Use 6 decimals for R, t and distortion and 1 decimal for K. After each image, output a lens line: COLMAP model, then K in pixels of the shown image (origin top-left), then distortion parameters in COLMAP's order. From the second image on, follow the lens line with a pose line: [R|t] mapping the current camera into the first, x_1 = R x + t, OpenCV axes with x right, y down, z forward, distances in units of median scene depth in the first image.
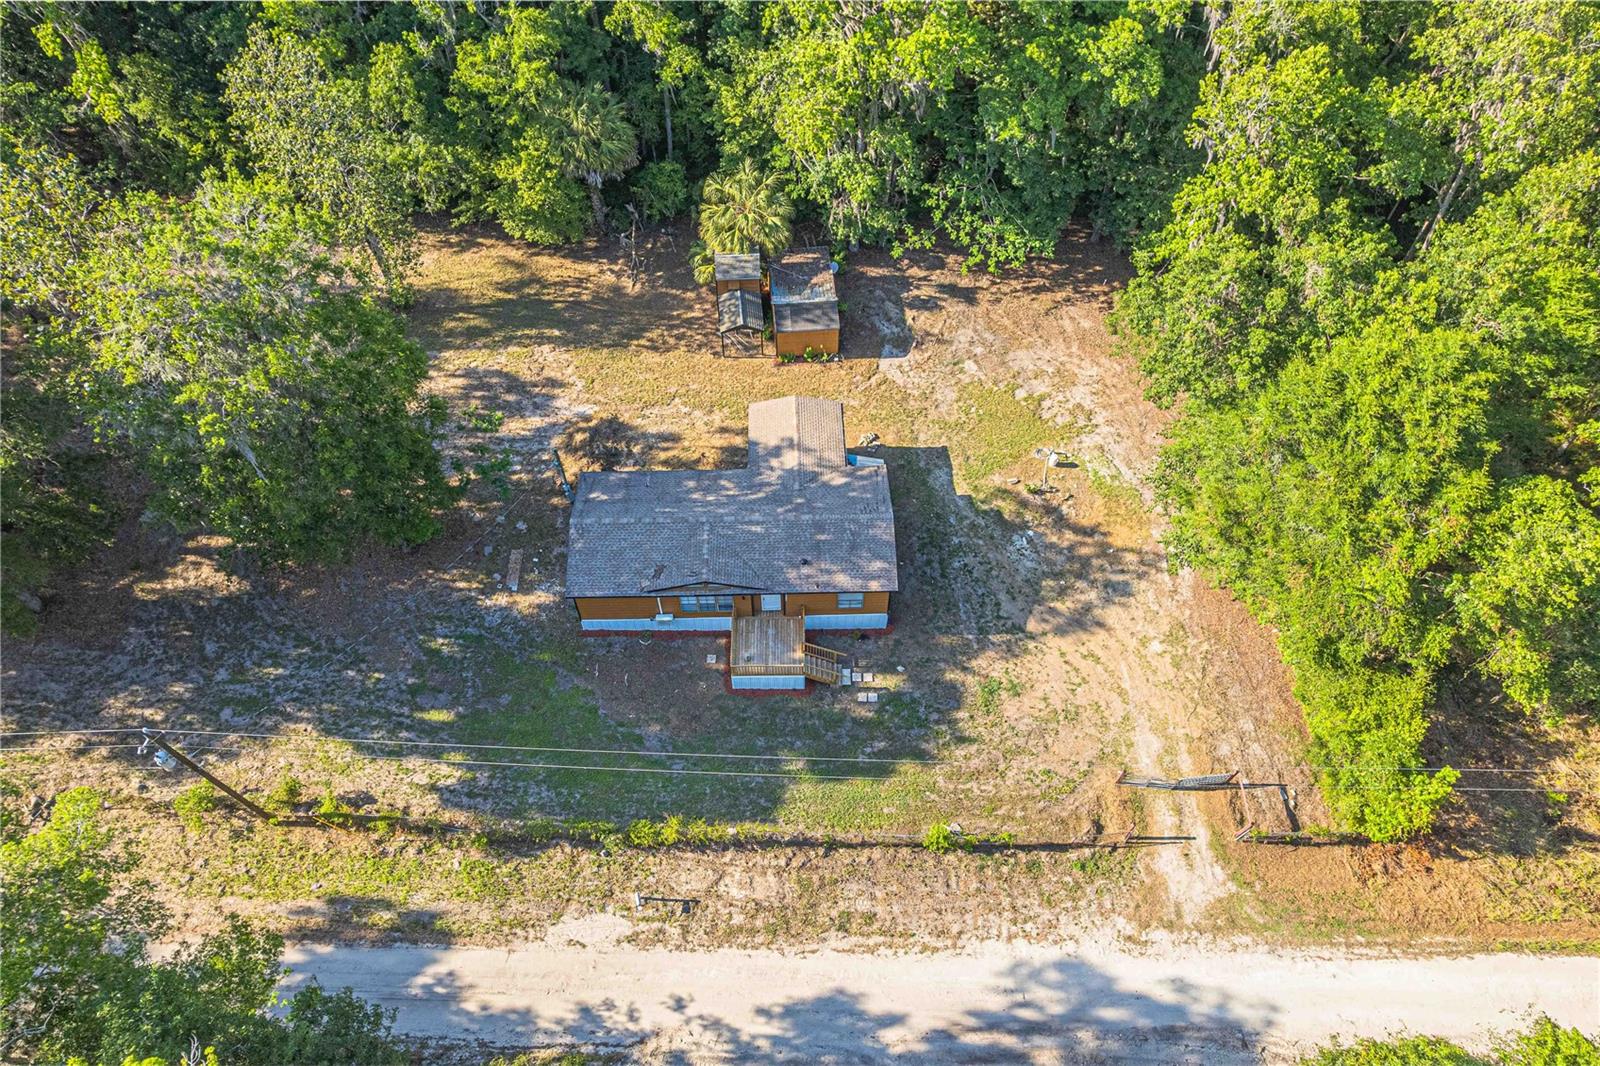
lens RADIAL K [[1033.8, 0, 788.3], [0, 1033.8, 548.6], [0, 0, 1]] dist [-0.077862, 0.068675]
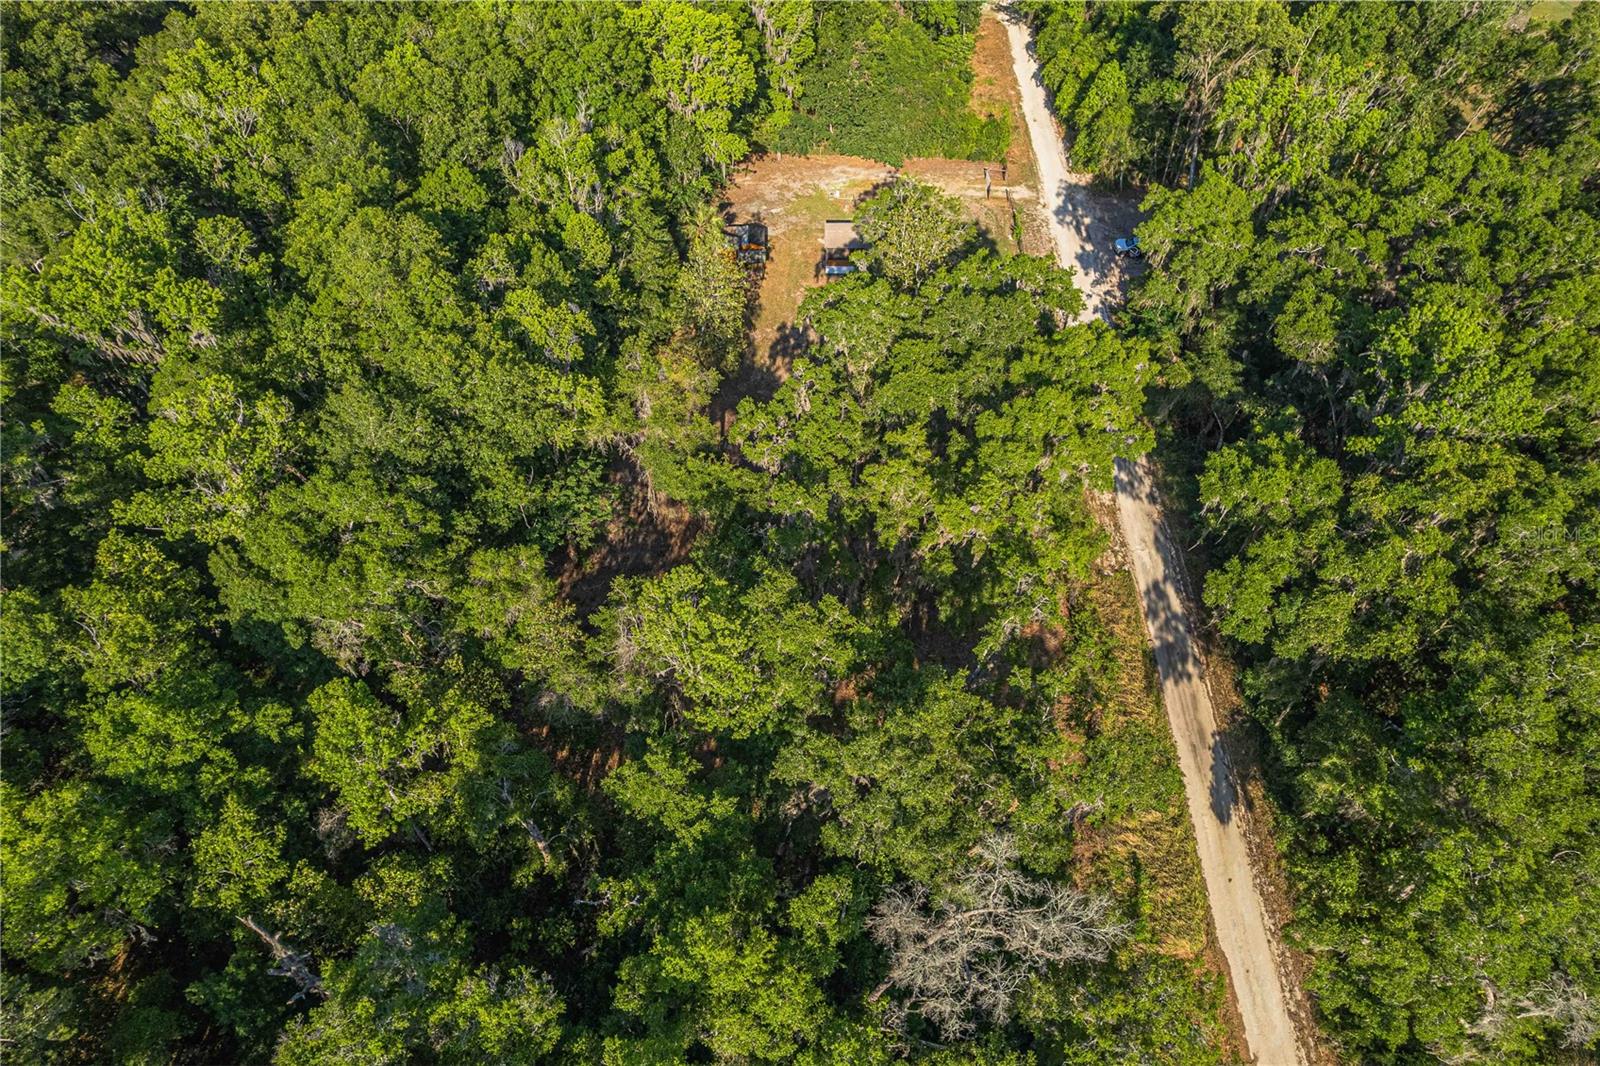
lens RADIAL K [[1033.8, 0, 780.0], [0, 1033.8, 535.2], [0, 0, 1]] dist [-0.077862, 0.068675]
pose [[0.054891, -0.752707, 0.656063, -2.219041], [0.821494, 0.407531, 0.398832, -0.970761], [-0.567569, 0.517059, 0.640714, 0.036945]]
